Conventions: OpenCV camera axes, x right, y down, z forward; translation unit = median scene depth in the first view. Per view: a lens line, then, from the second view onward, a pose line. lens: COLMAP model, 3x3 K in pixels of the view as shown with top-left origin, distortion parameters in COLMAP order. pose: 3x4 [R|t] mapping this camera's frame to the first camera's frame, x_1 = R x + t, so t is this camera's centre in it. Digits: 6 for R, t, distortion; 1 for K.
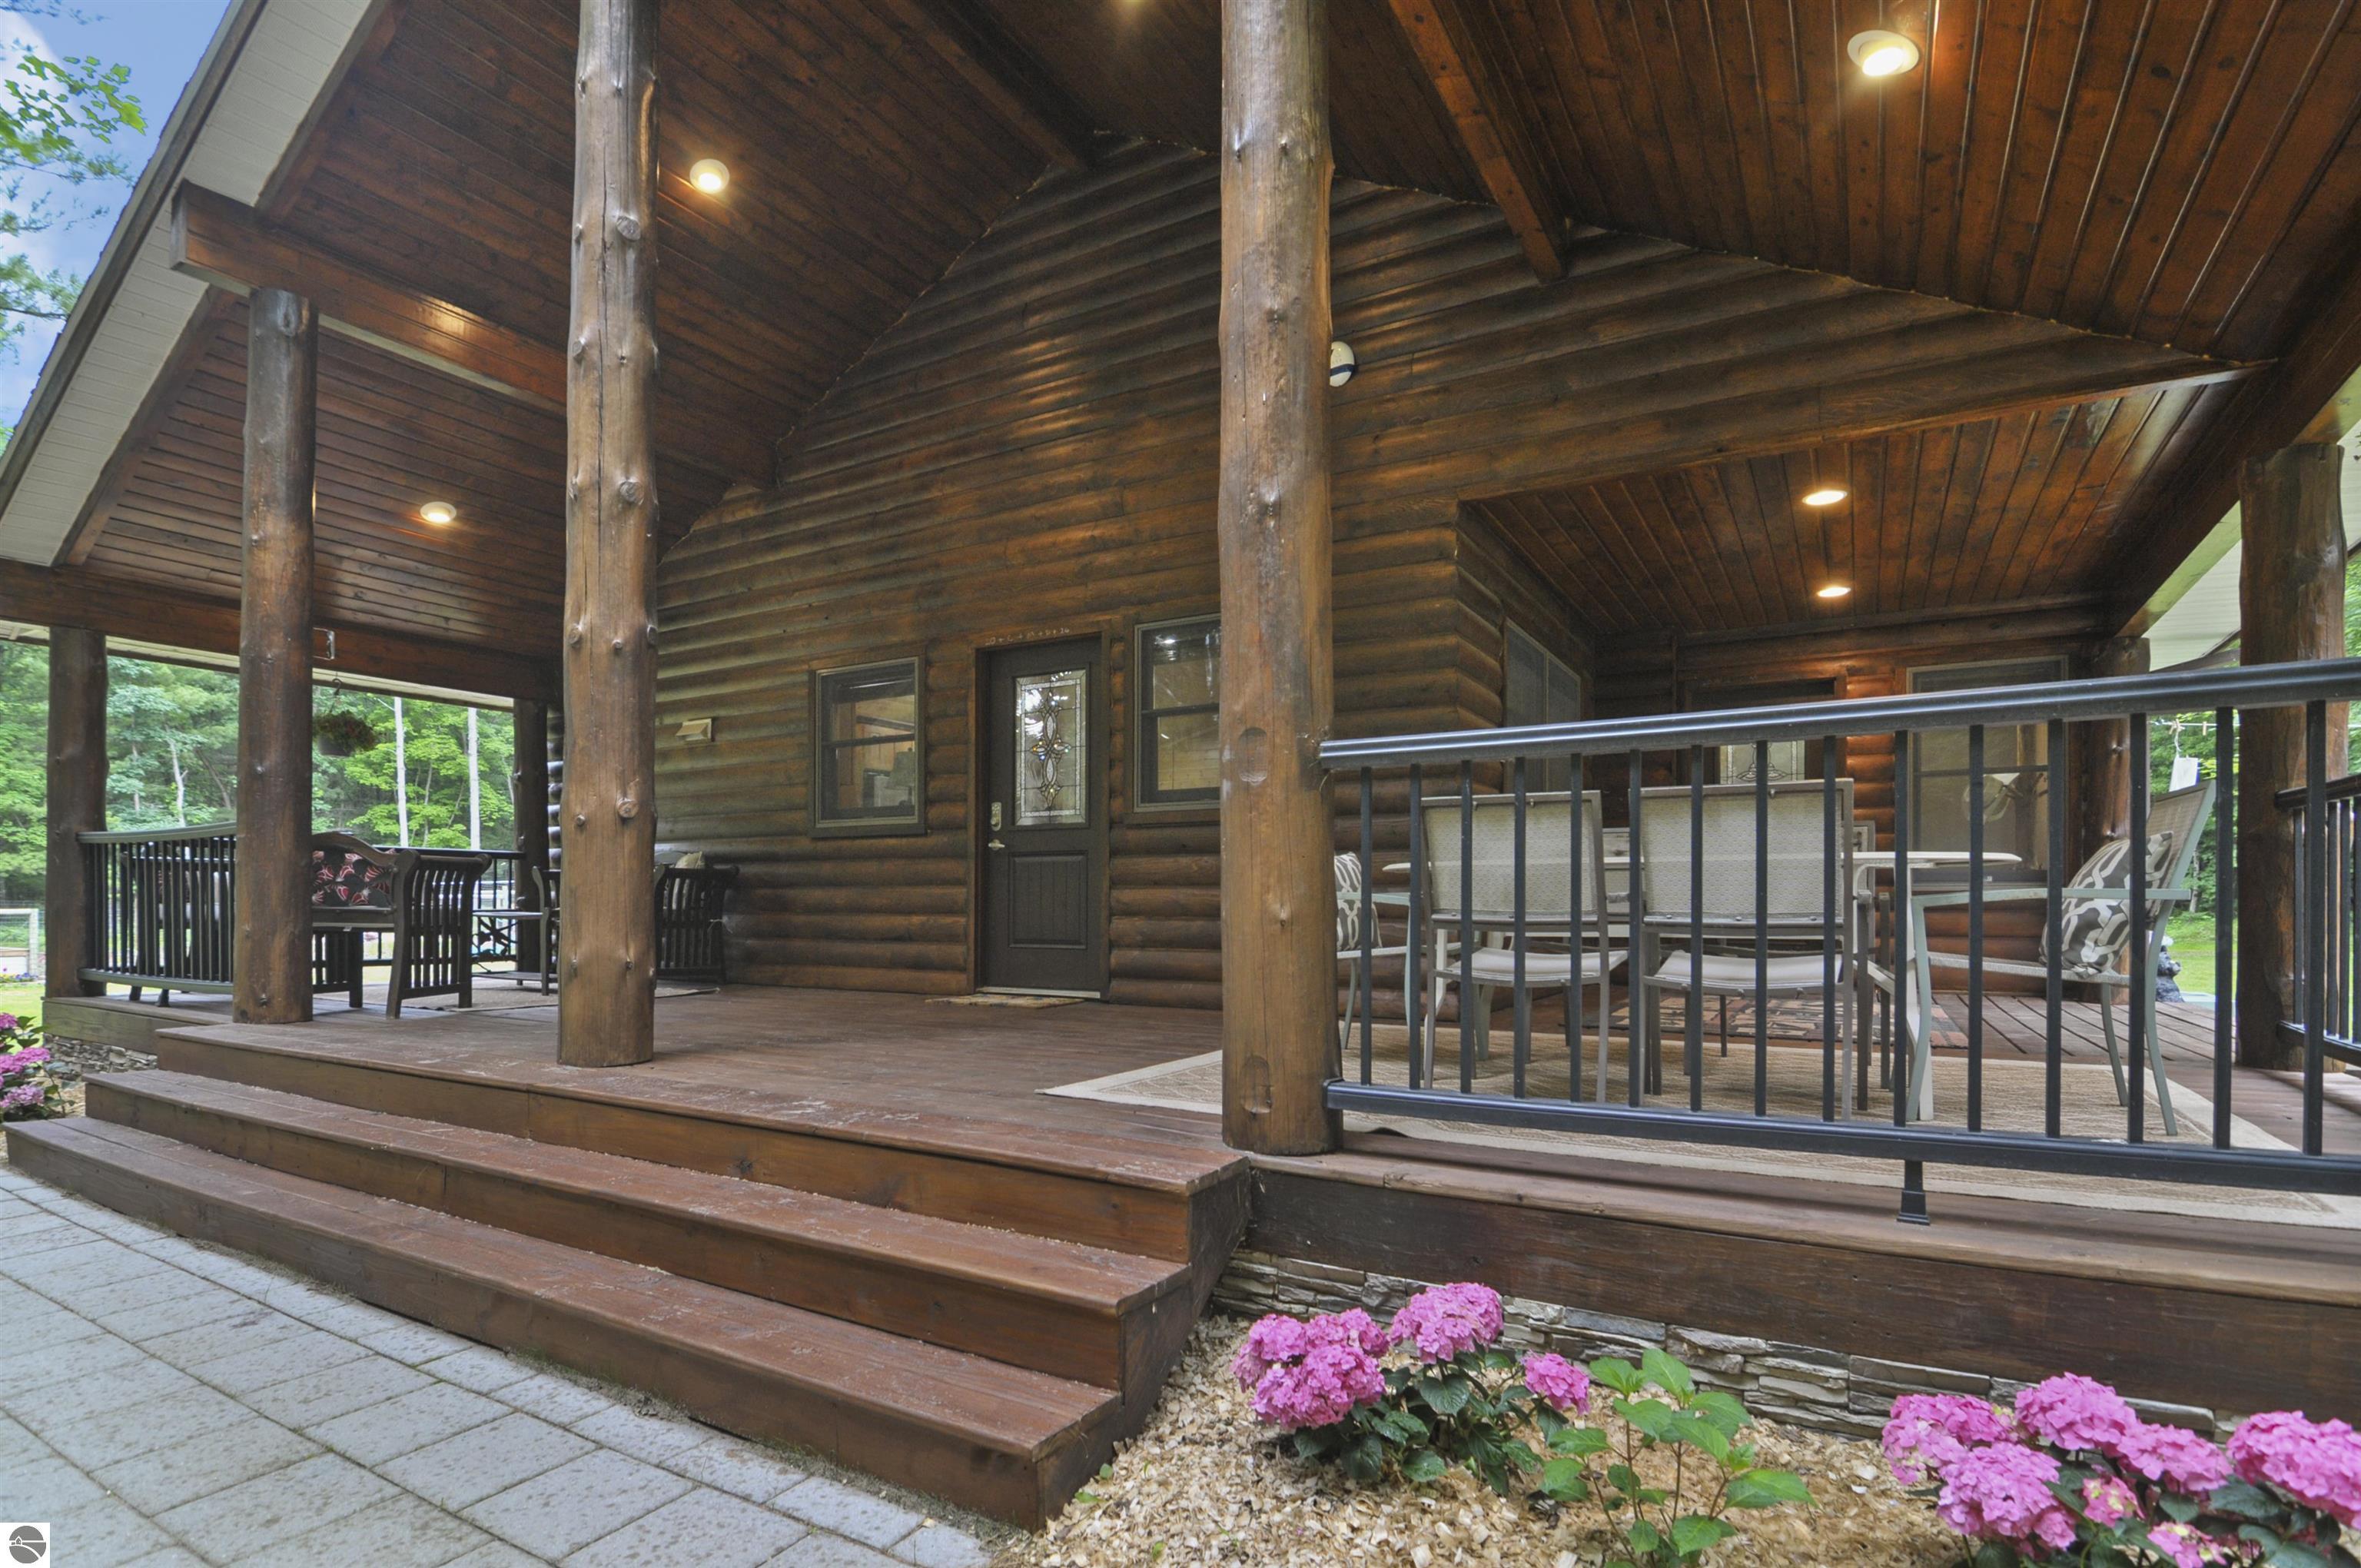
lens RADIAL K [[1165.0, 0, 1171.9], [0, 1165.0, 902.5], [0, 0, 1]] dist [-0.011515, -0.004422]
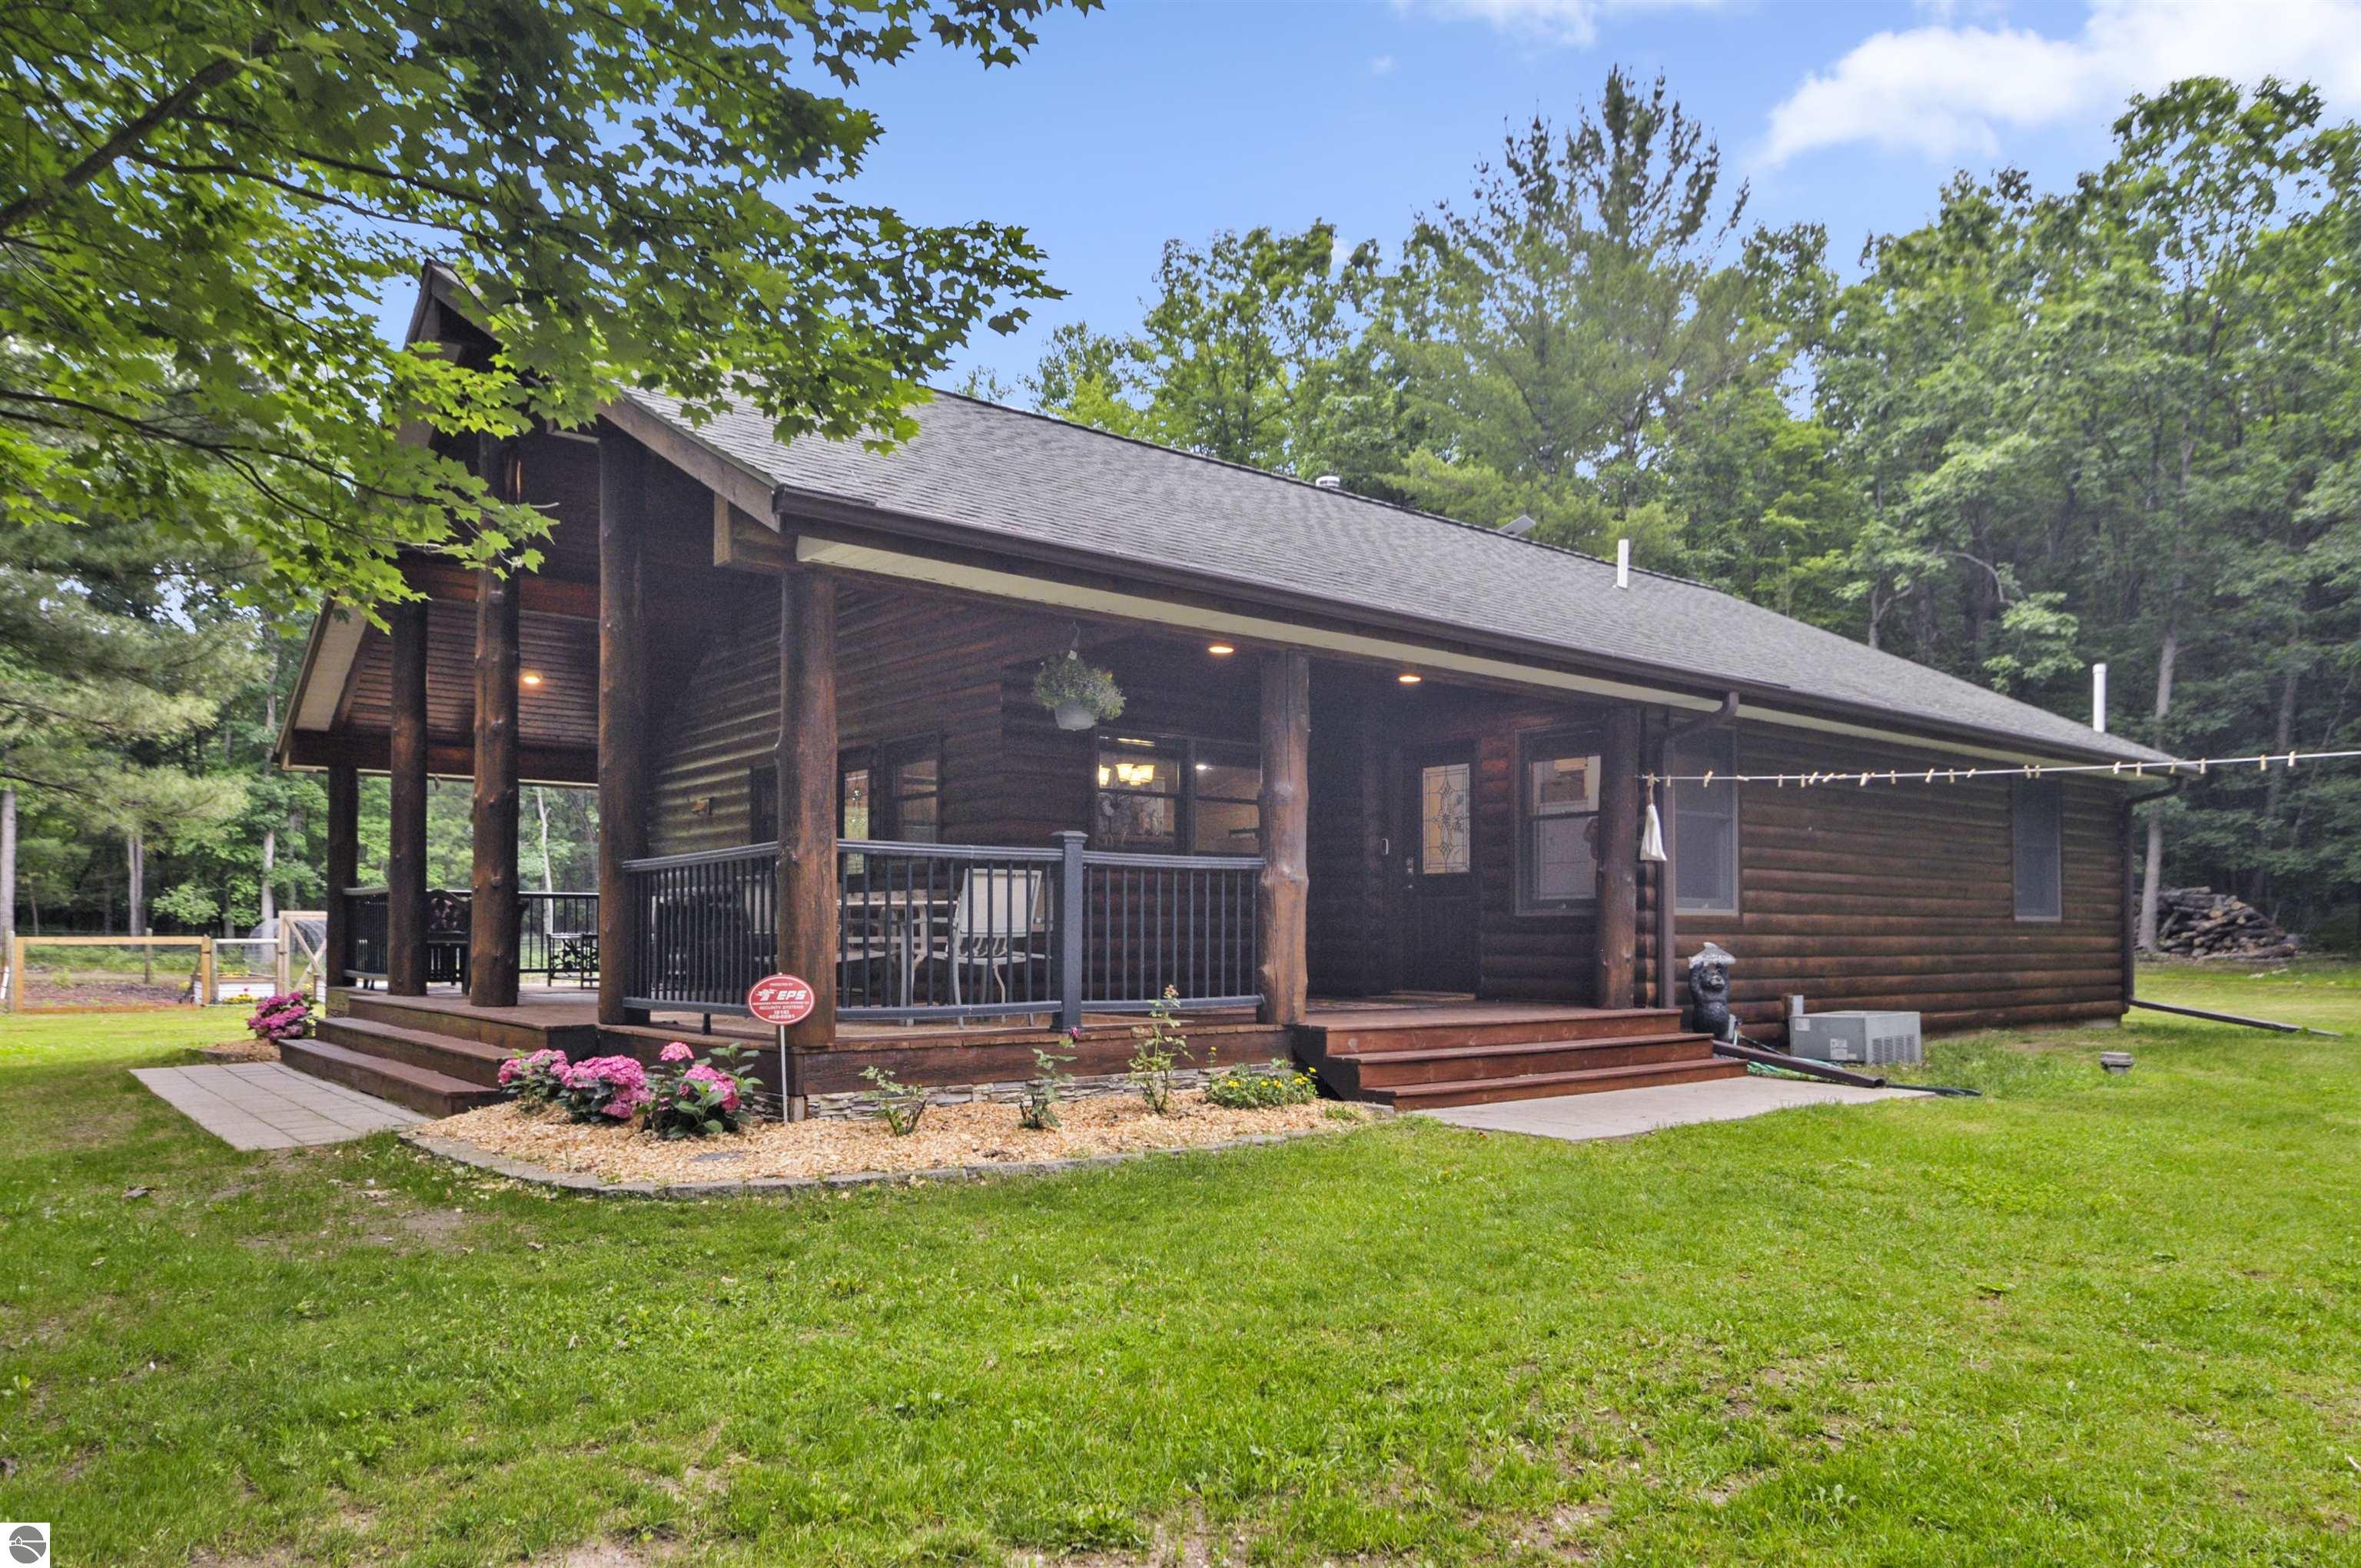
lens RADIAL K [[1535.6, 0, 1191.7], [0, 1535.6, 934.0], [0, 0, 1]] dist [-0.015217, -0.007790]
pose [[0.942896, -0.002956, -0.333074, 0.971820], [0.002963, 0.999995, -0.000486, 0.009479], [0.333074, -0.000528, 0.942900, -0.698124]]
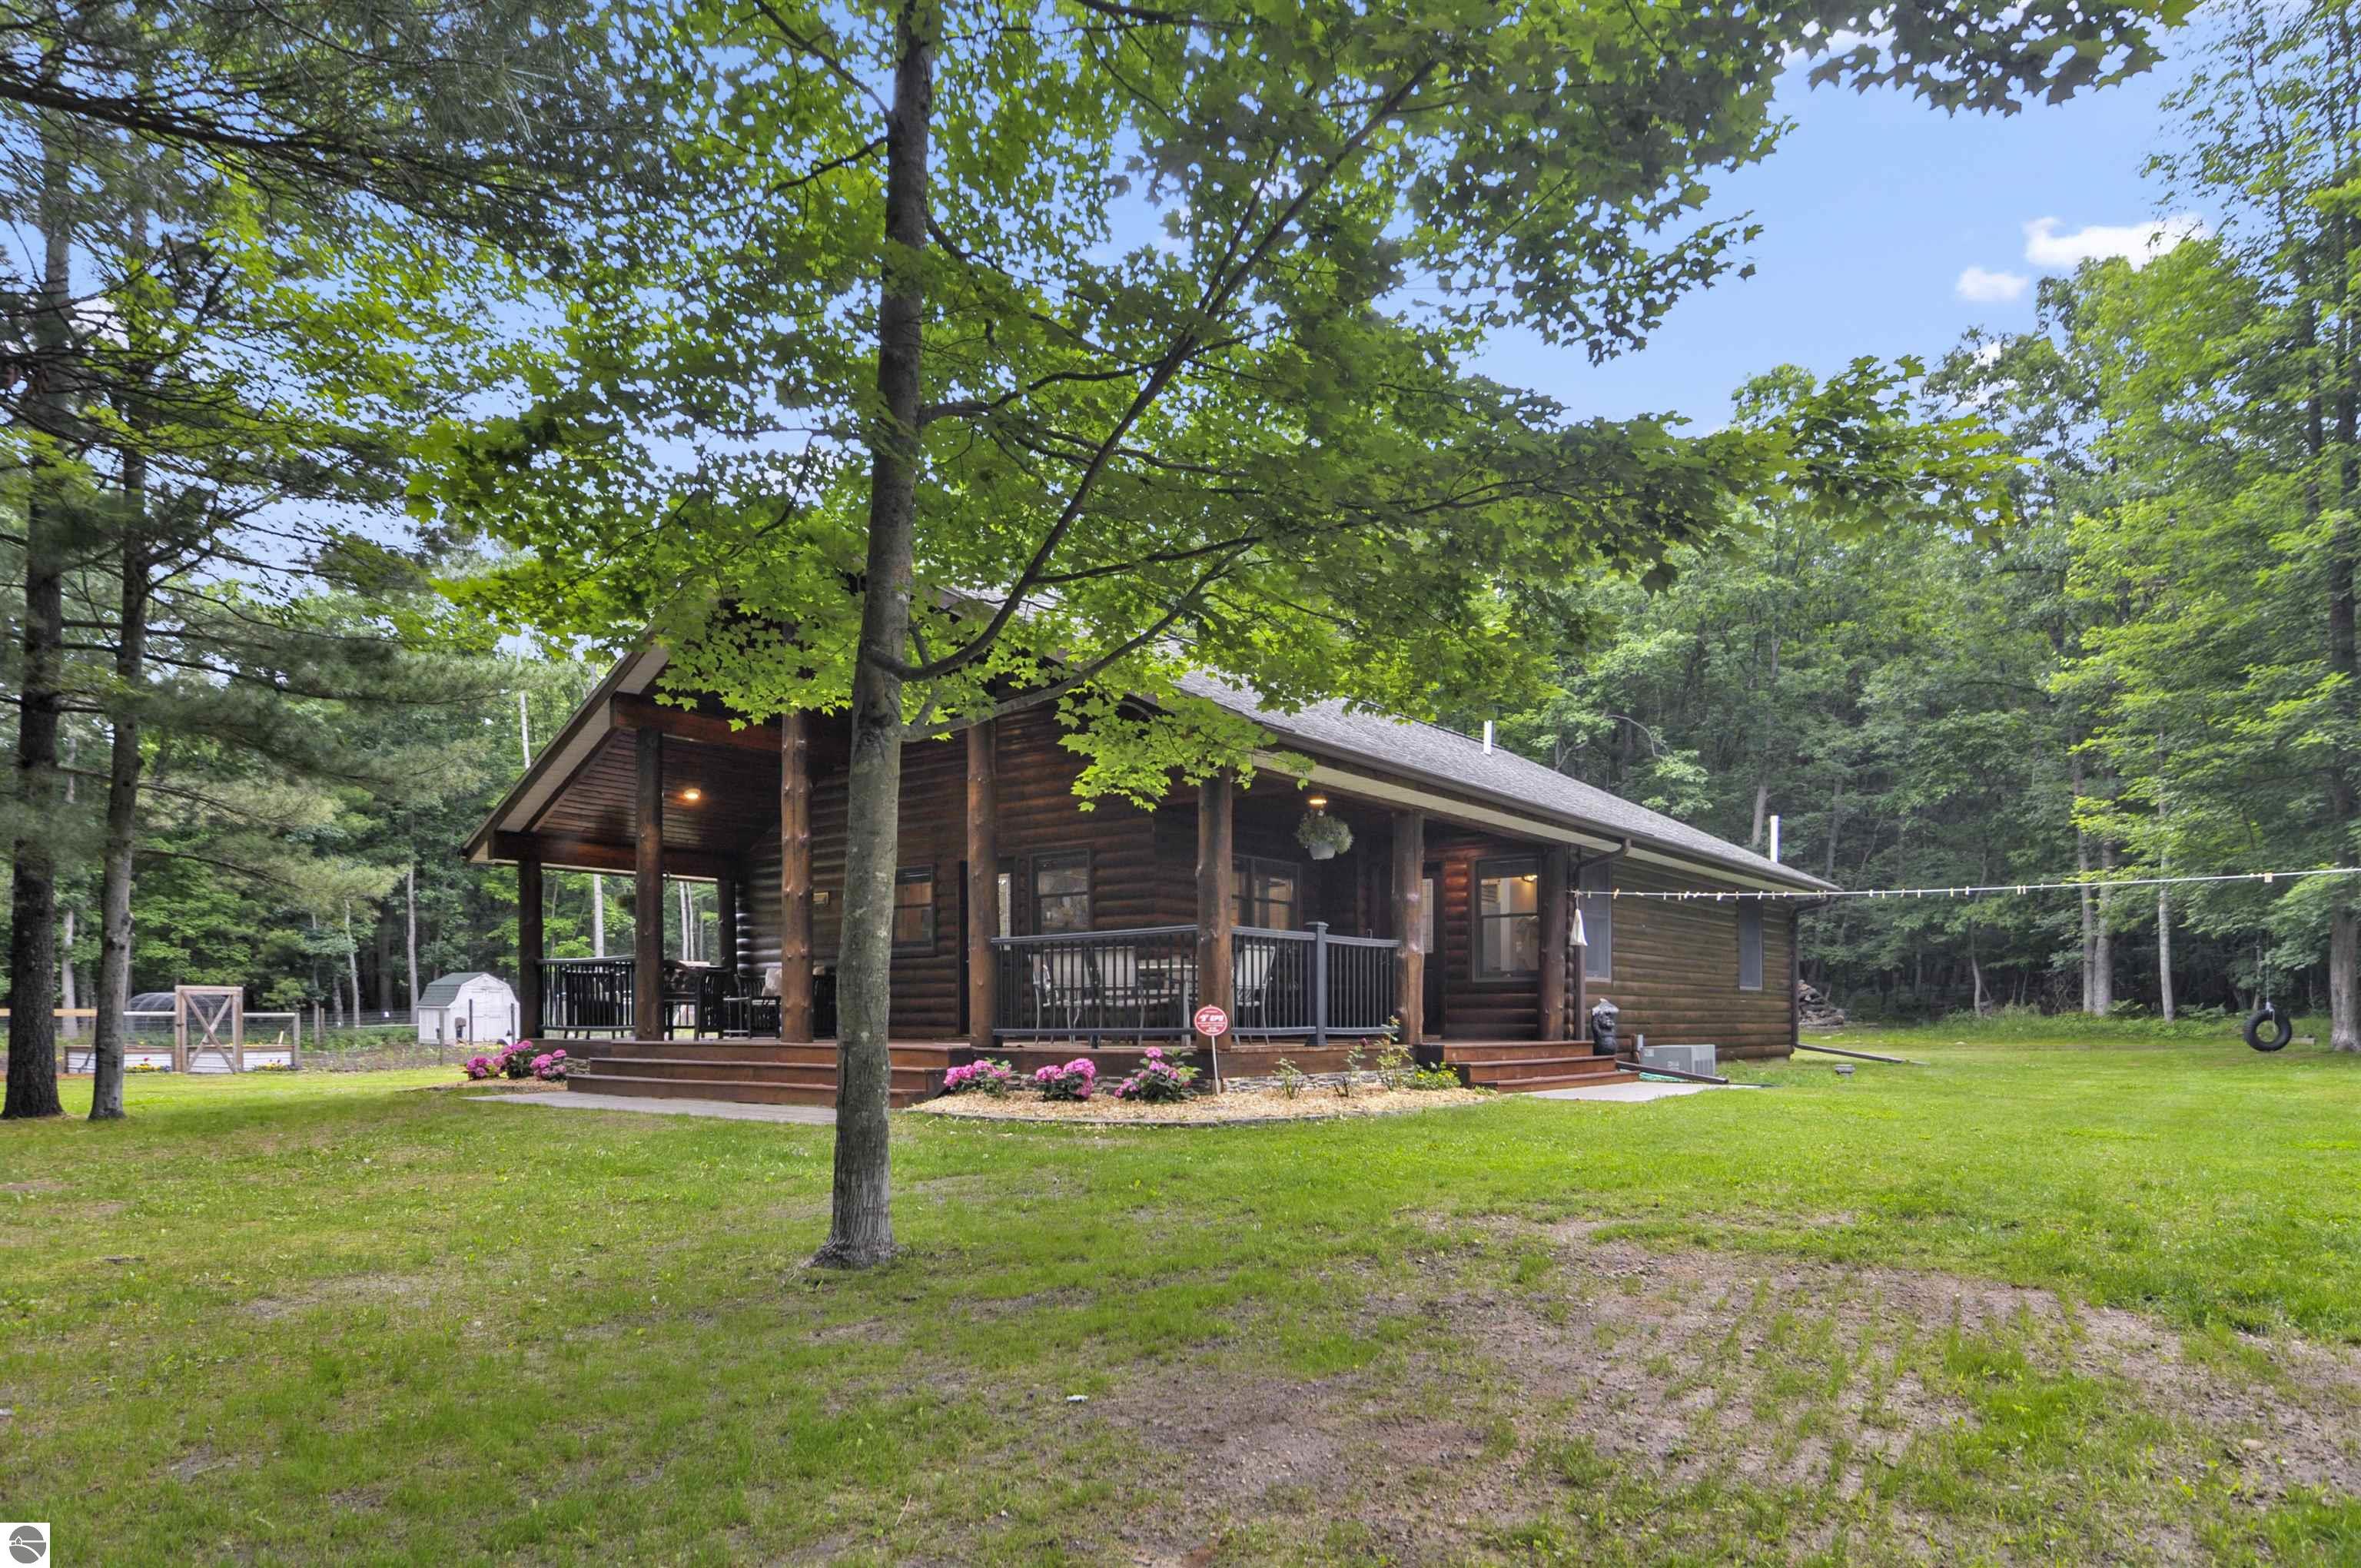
lens RADIAL K [[1406.1, 0, 1190.5], [0, 1406.1, 1036.1], [0, 0, 1]] dist [-0.012875, -0.001111]
pose [[0.993144, -0.002563, -0.116869, 0.523196], [0.004234, 0.999892, 0.014052, 0.047269], [0.116821, -0.014450, 0.993048, -1.387057]]
